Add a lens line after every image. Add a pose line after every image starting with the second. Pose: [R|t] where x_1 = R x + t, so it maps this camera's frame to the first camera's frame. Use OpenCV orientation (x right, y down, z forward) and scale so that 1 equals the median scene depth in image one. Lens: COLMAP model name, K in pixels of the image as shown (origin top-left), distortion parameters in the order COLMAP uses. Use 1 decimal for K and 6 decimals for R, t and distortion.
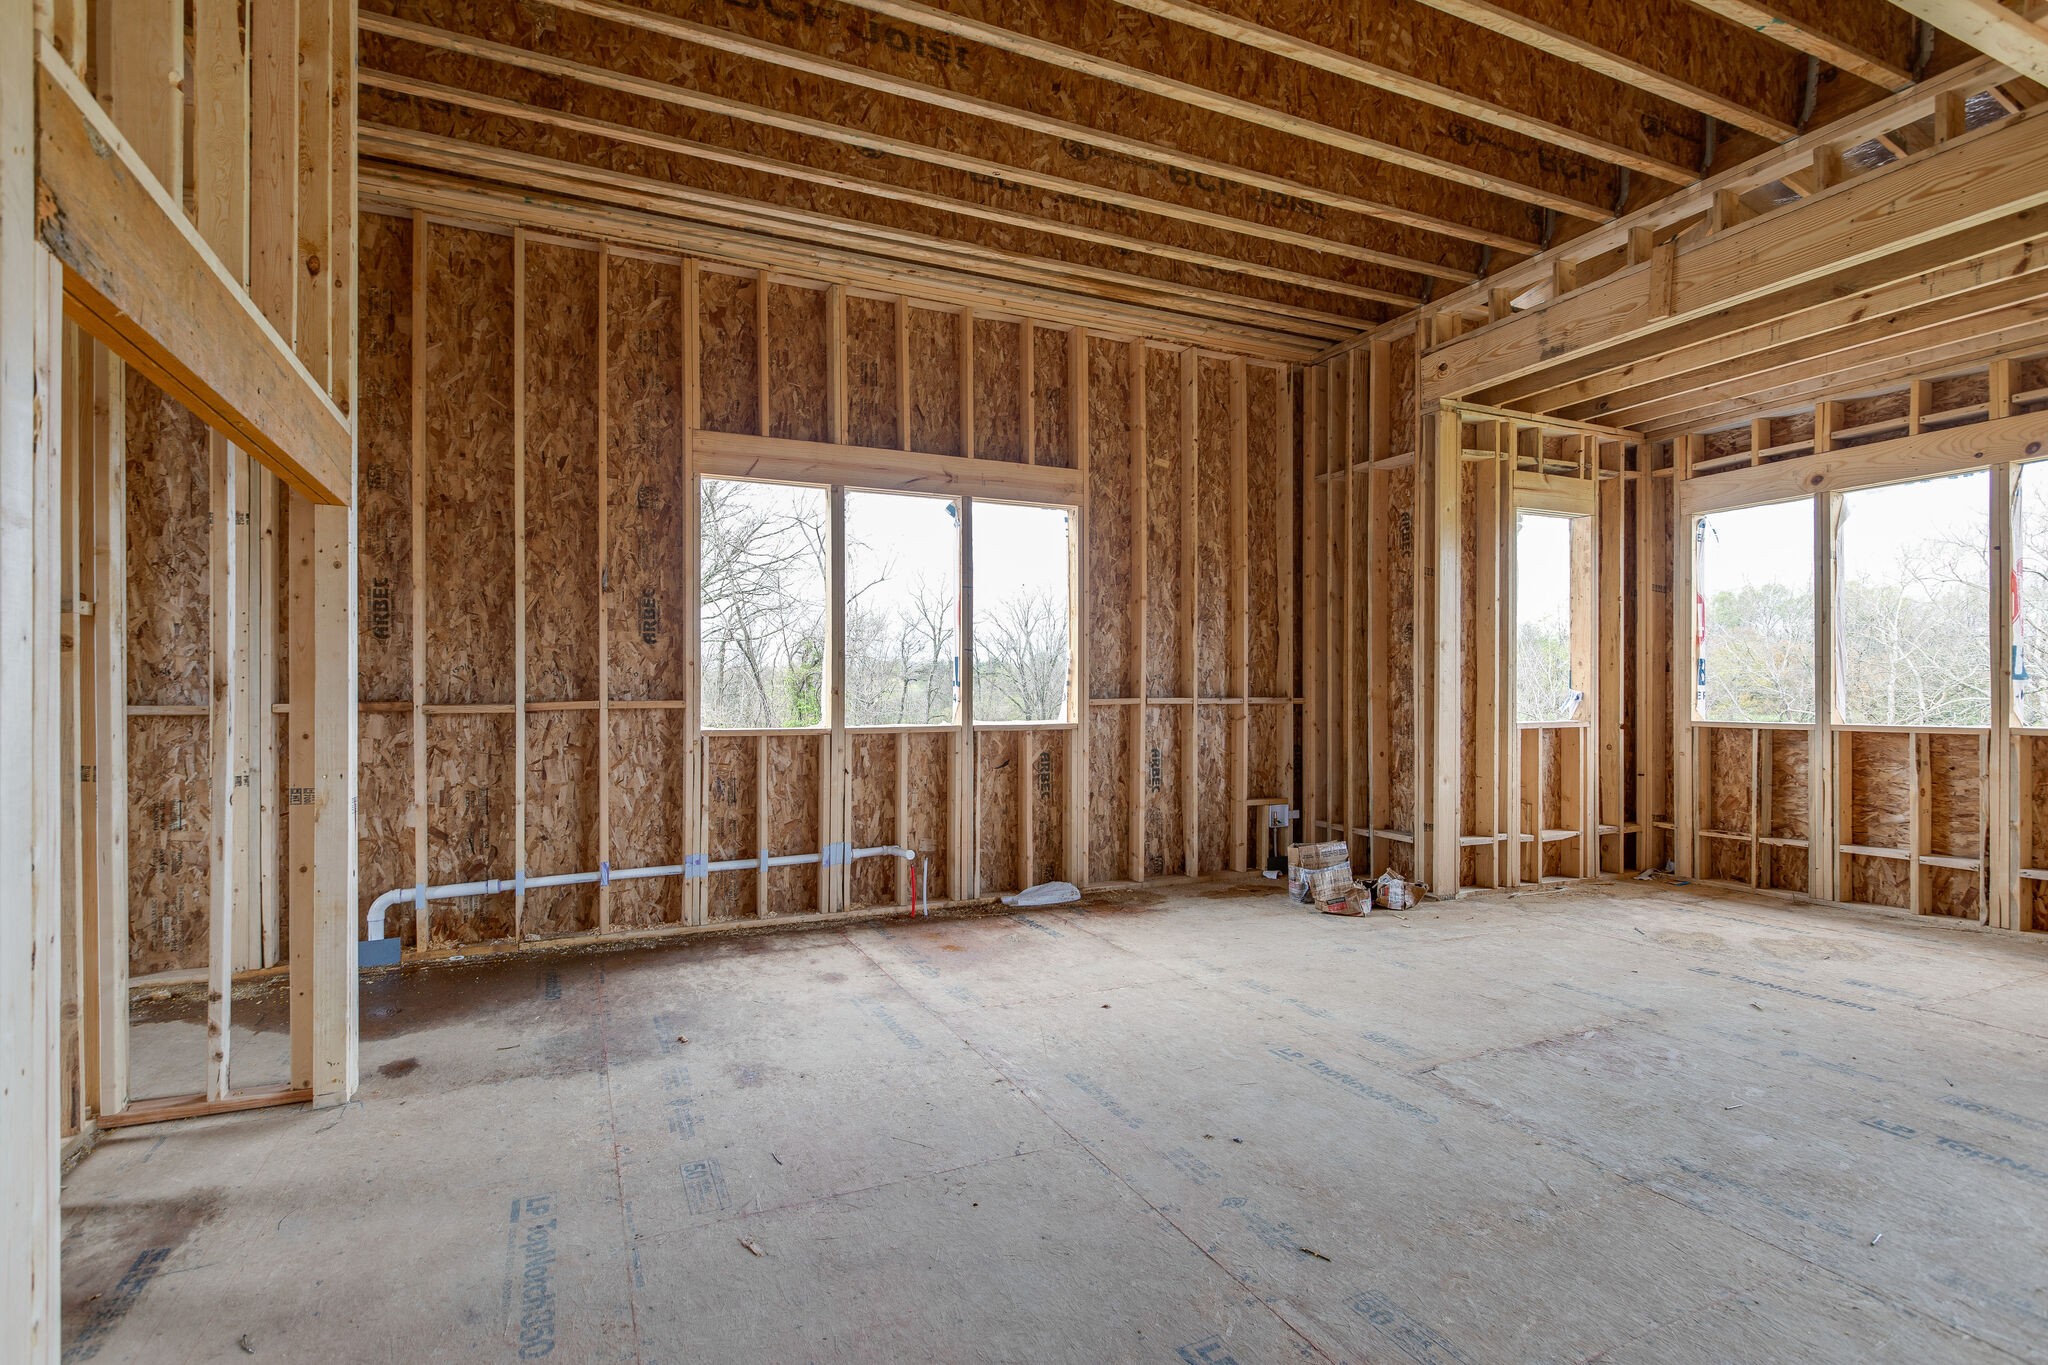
lens RADIAL K [[971.6, 0, 1032.1], [0, 971.6, 691.9], [0, 0, 1]] dist [-0.002400, 0.000011]
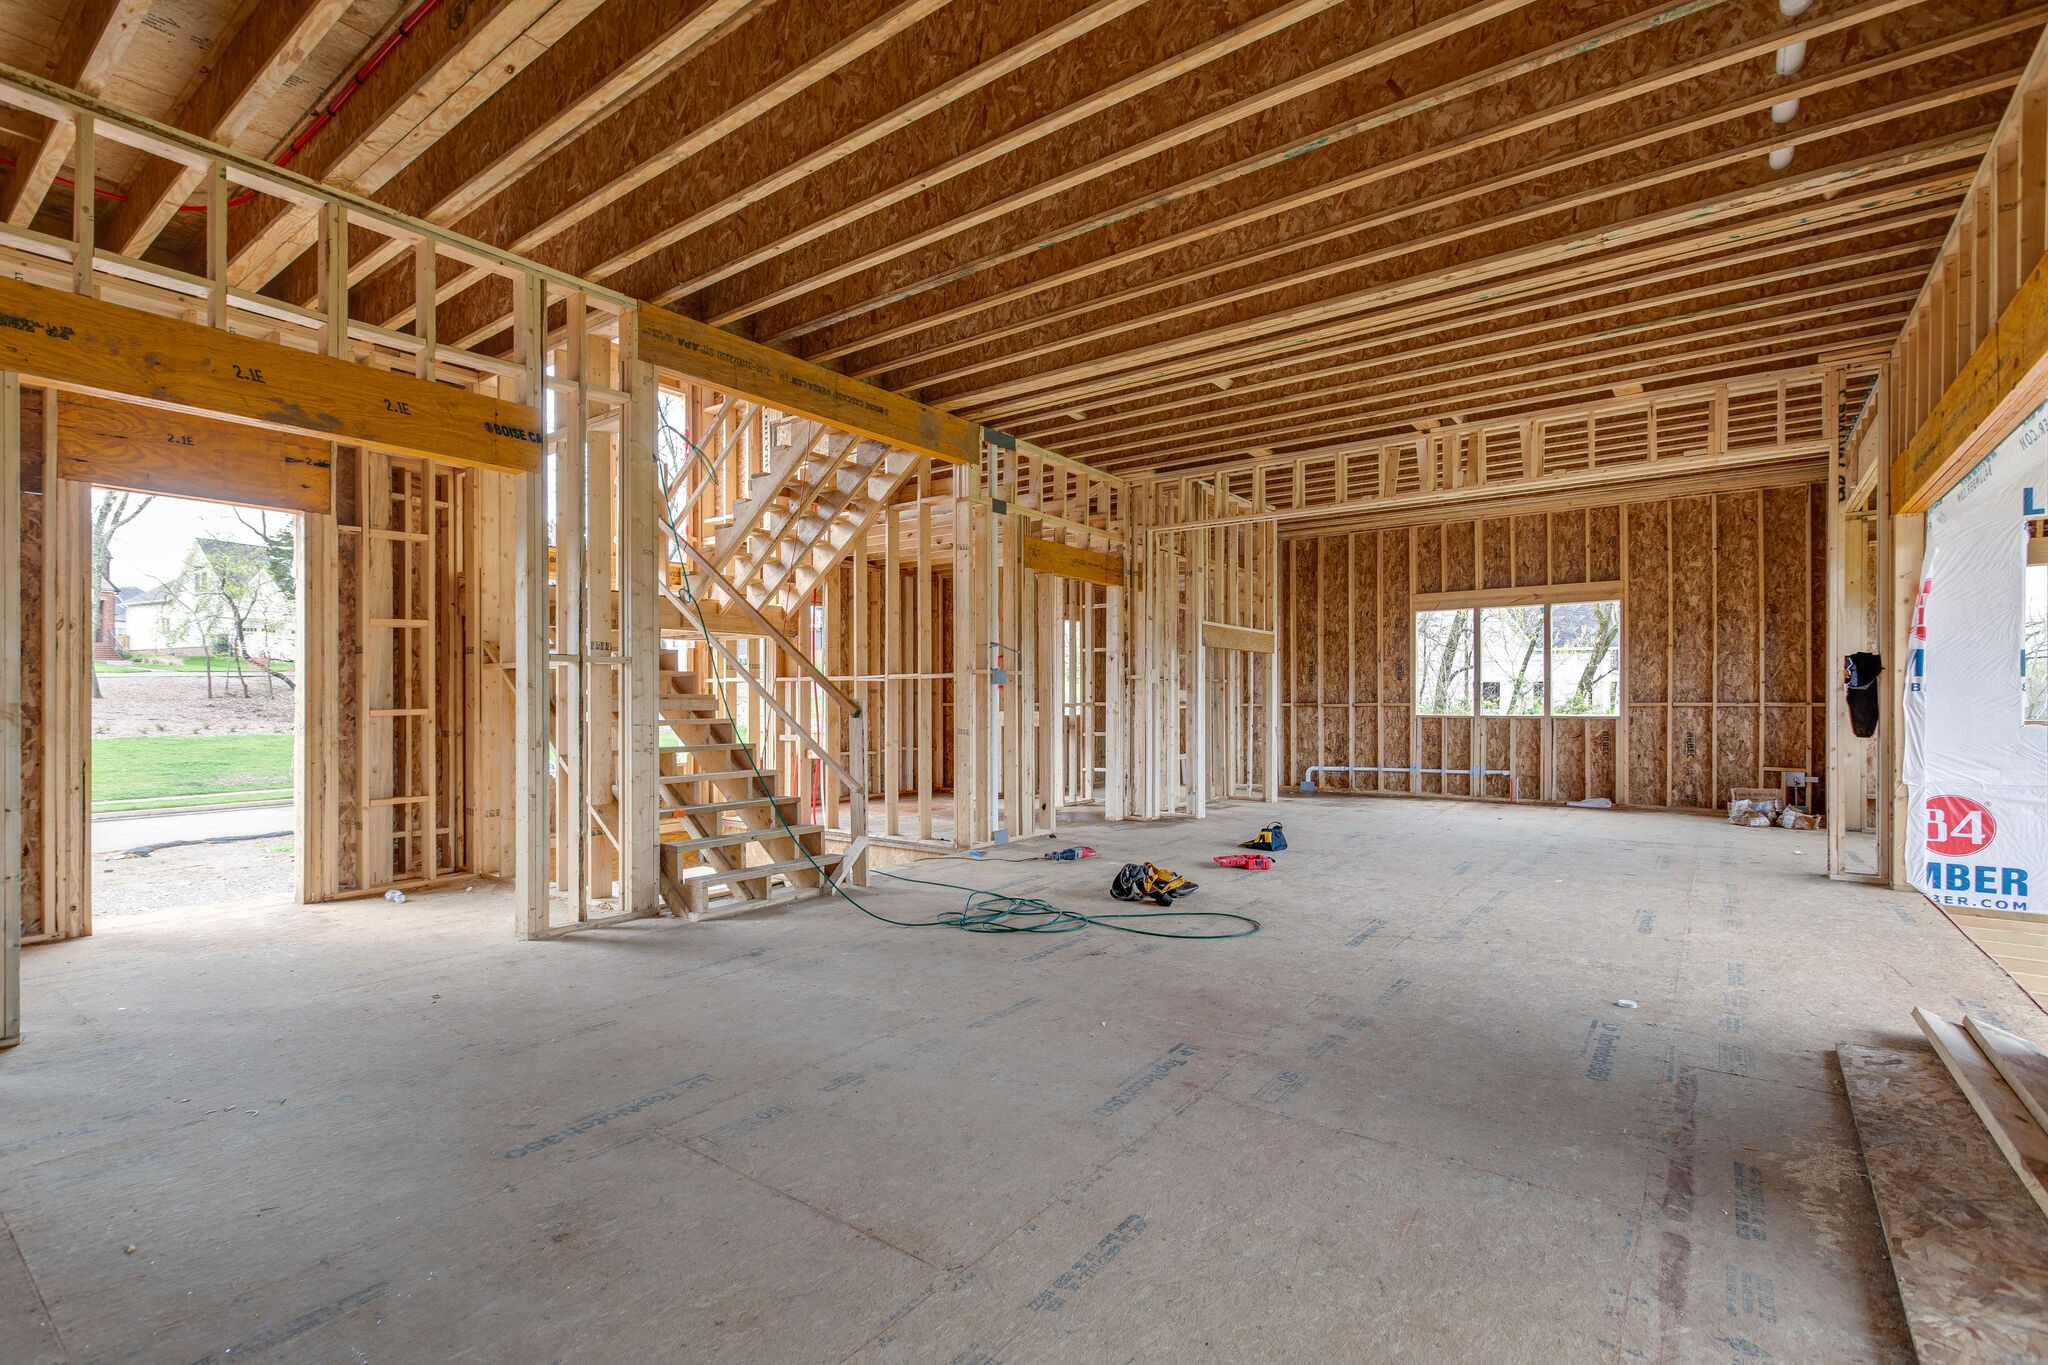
lens RADIAL K [[935.7, 0, 1007.2], [0, 935.7, 698.5], [0, 0, 1]] dist [0.024851, -0.000162]
pose [[0.459325, -0.001568, -0.888267, 1.081845], [0.002008, 0.999998, -0.000727, -0.001934], [0.888266, -0.001450, 0.459327, -0.852296]]
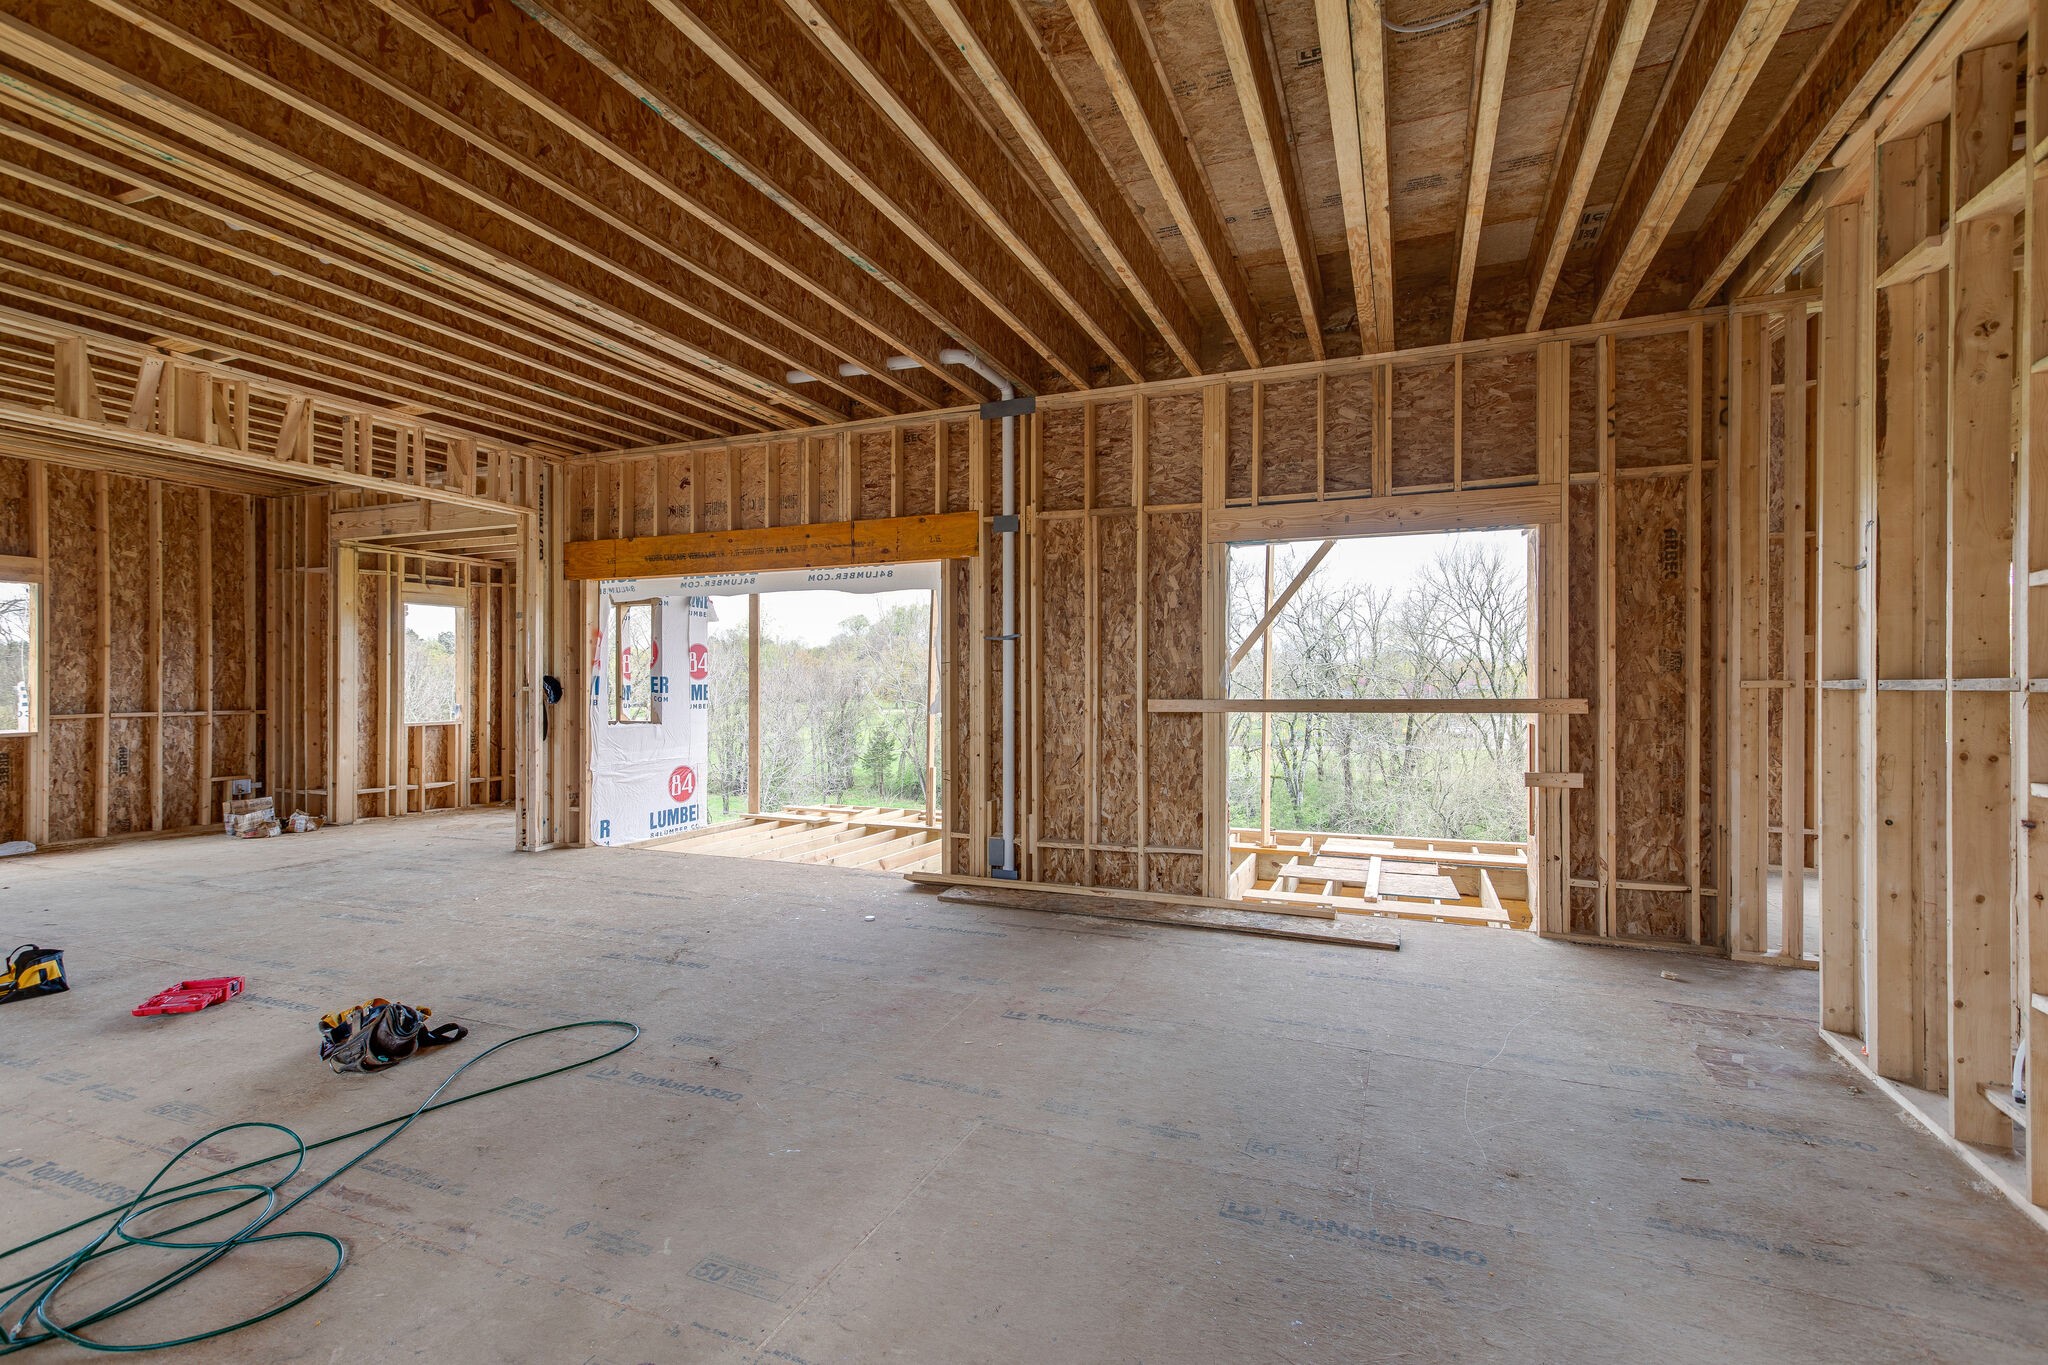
lens RADIAL K [[935.7, 0, 1027.7], [0, 935.7, 684.9], [0, 0, 1]] dist [0.024851, -0.000162]
pose [[0.746279, 0.000044, 0.665633, 0.189867], [-0.001075, 0.999999, 0.001139, -0.040116], [-0.665633, -0.001565, 0.746278, -1.027163]]
